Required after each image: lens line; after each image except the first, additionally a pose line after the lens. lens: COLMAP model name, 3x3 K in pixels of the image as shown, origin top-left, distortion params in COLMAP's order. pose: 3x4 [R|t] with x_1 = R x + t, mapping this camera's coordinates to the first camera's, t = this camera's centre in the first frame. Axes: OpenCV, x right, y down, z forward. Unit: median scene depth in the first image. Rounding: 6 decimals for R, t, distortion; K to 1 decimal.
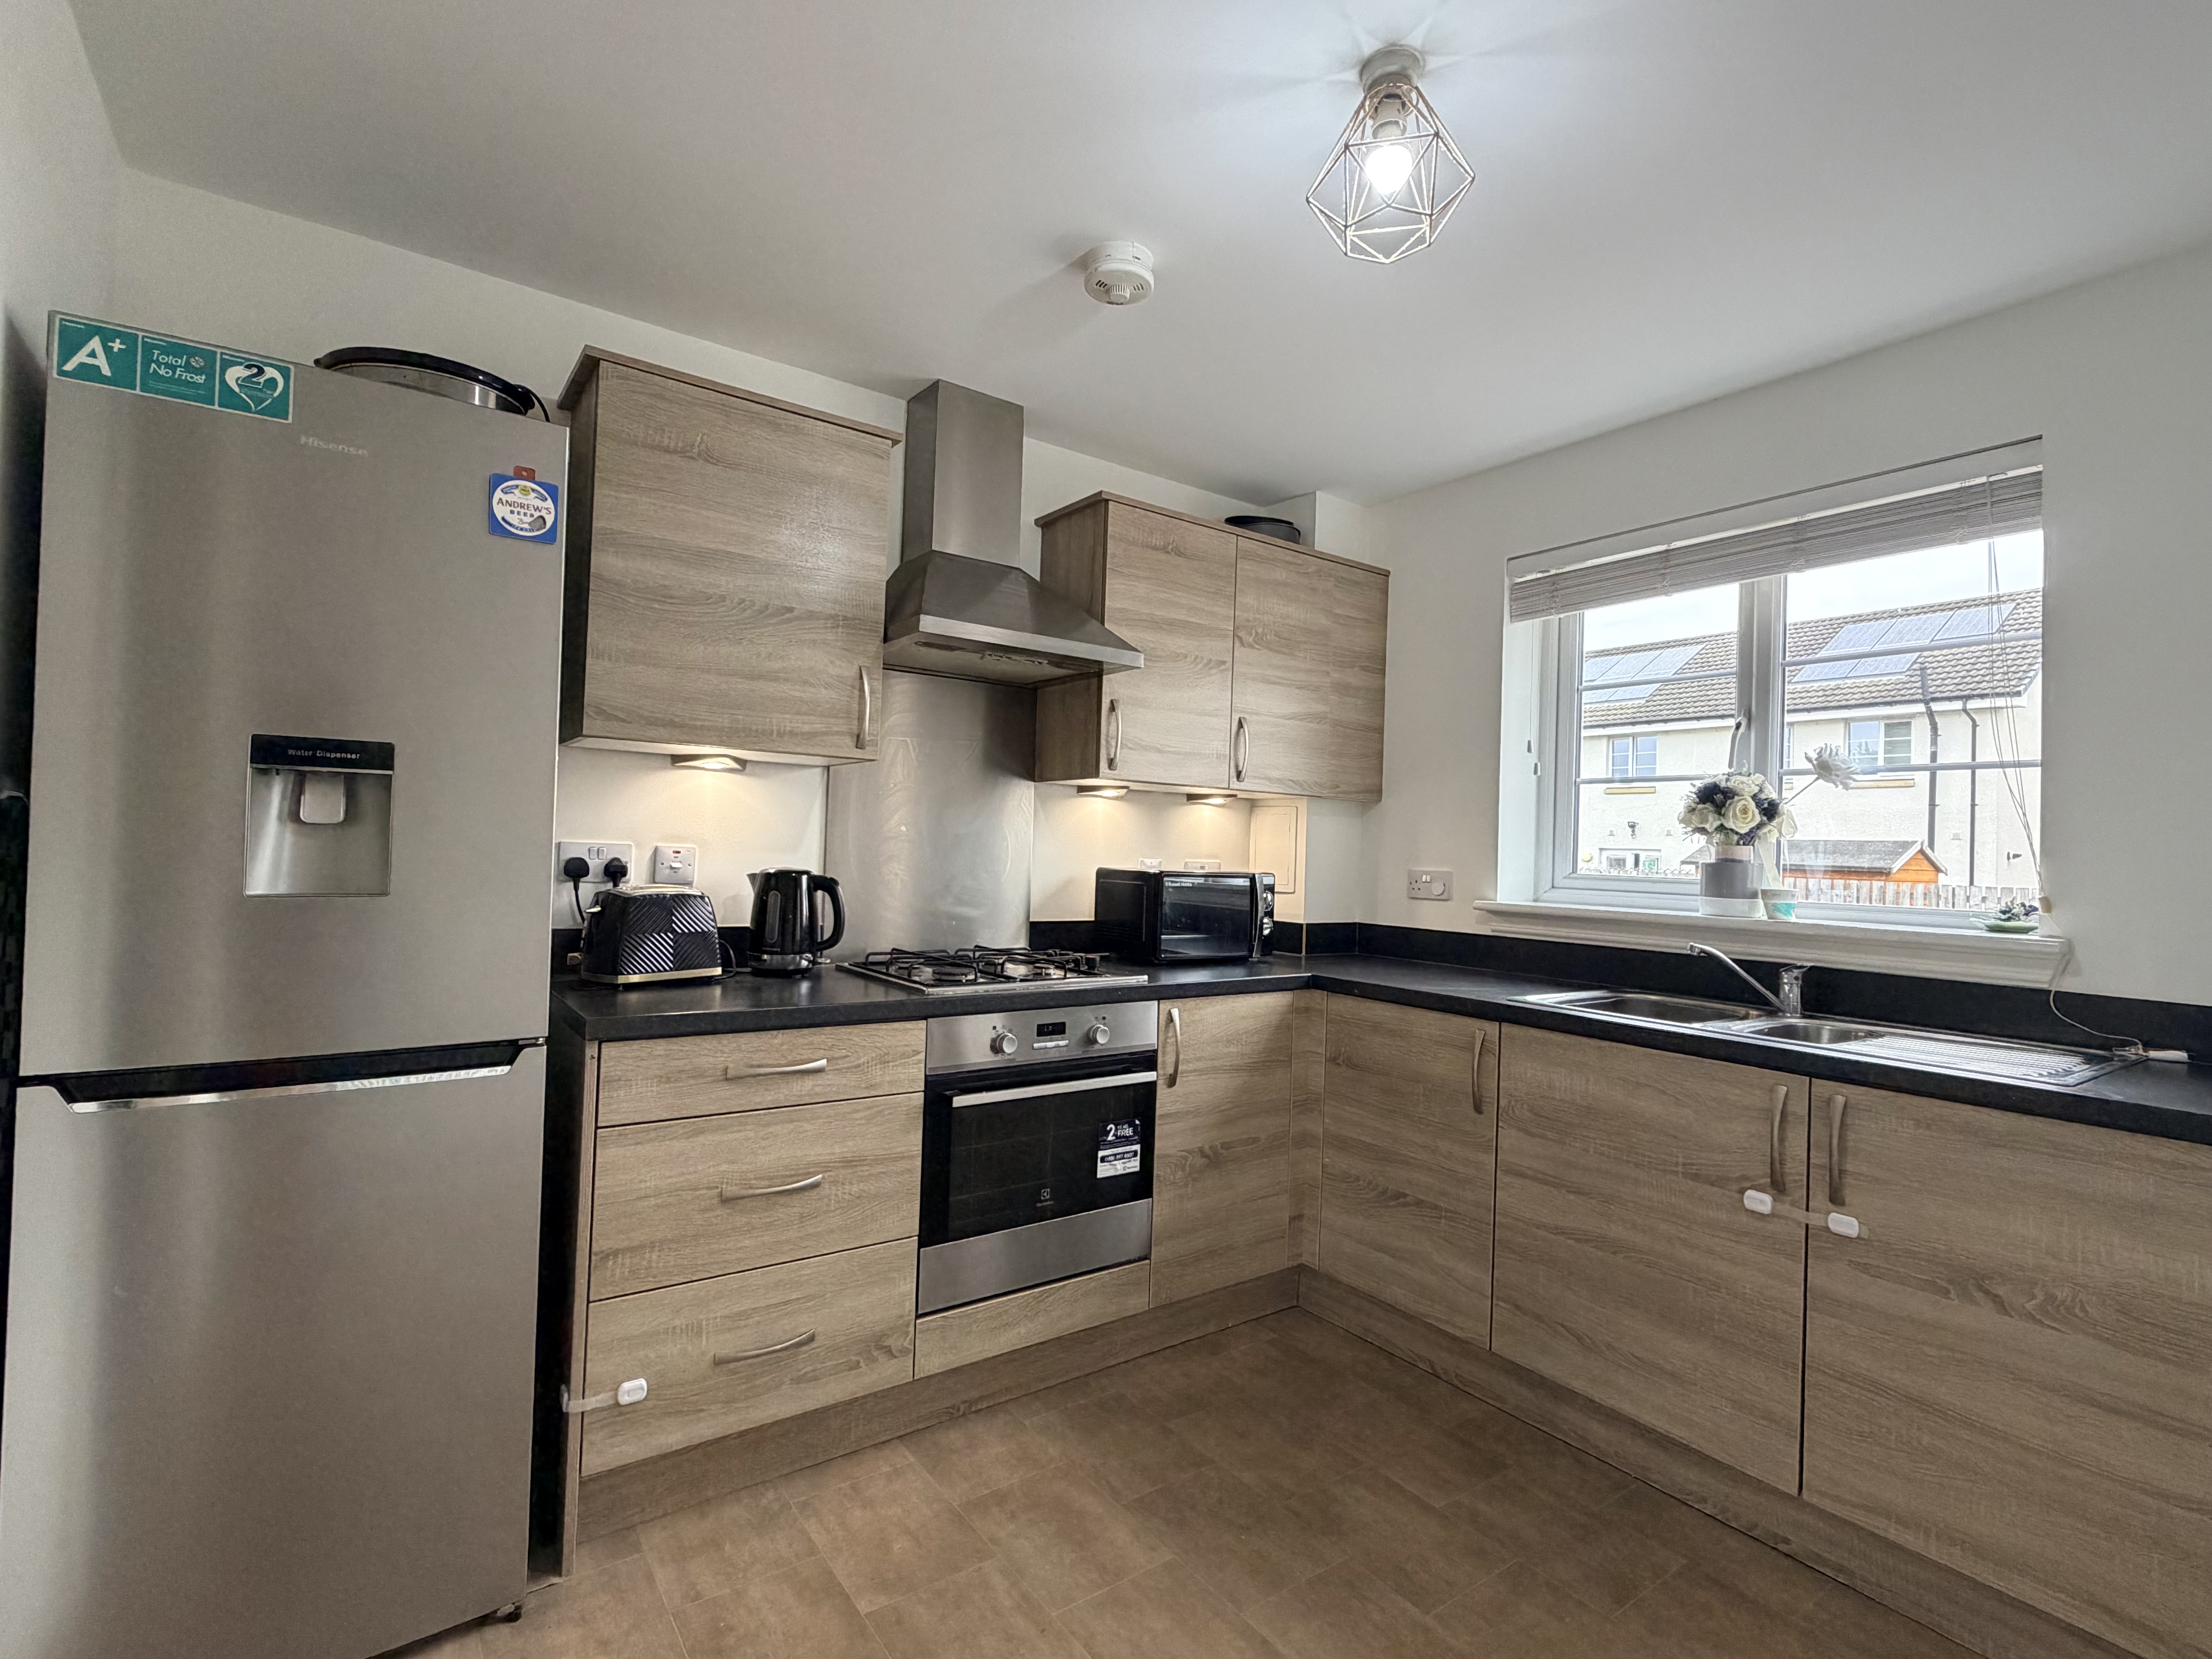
lens RADIAL K [[1041.7, 0, 1099.7], [0, 1041.7, 831.1], [0, 0, 1]] dist [-0.001688, 0.000235]
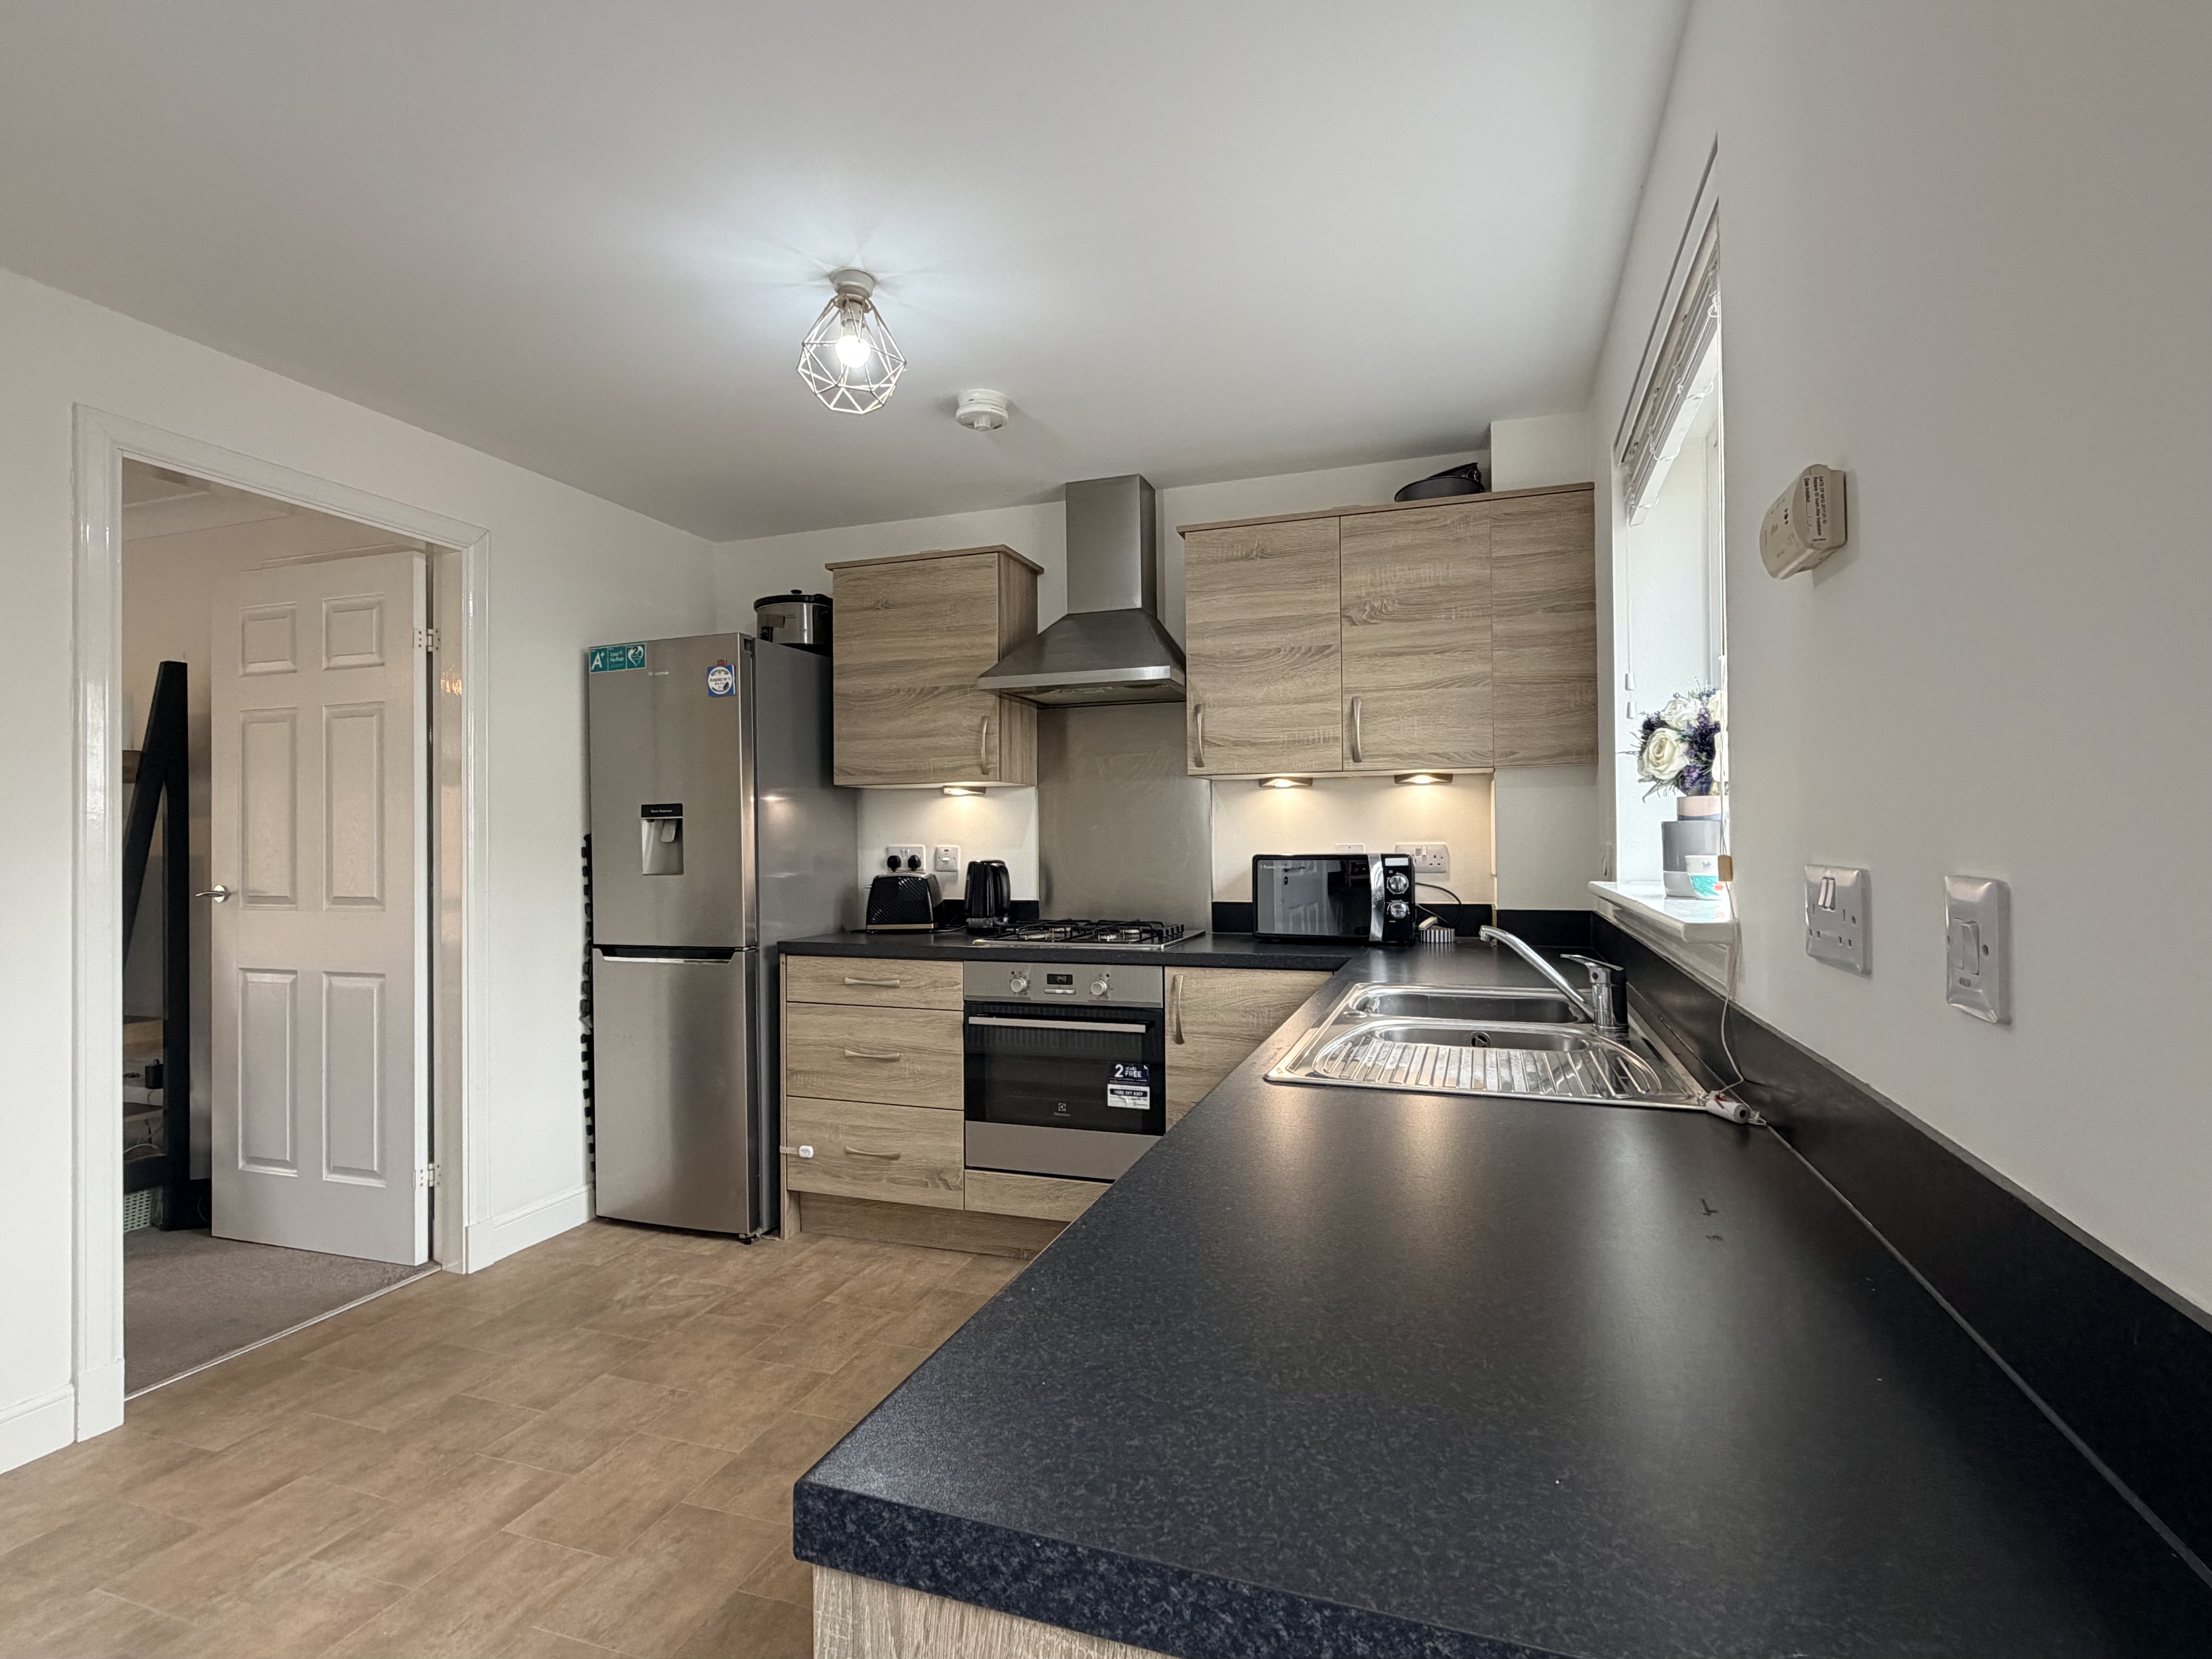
lens RADIAL K [[1089.5, 0, 1101.4], [0, 1089.5, 830.2], [0, 0, 1]] dist [0.000446, 0.000551]
pose [[0.575110, -0.044432, -0.816868, 1.086981], [0.042798, 0.998791, -0.024195, 0.040731], [0.816955, -0.021046, 0.576317, 0.268533]]
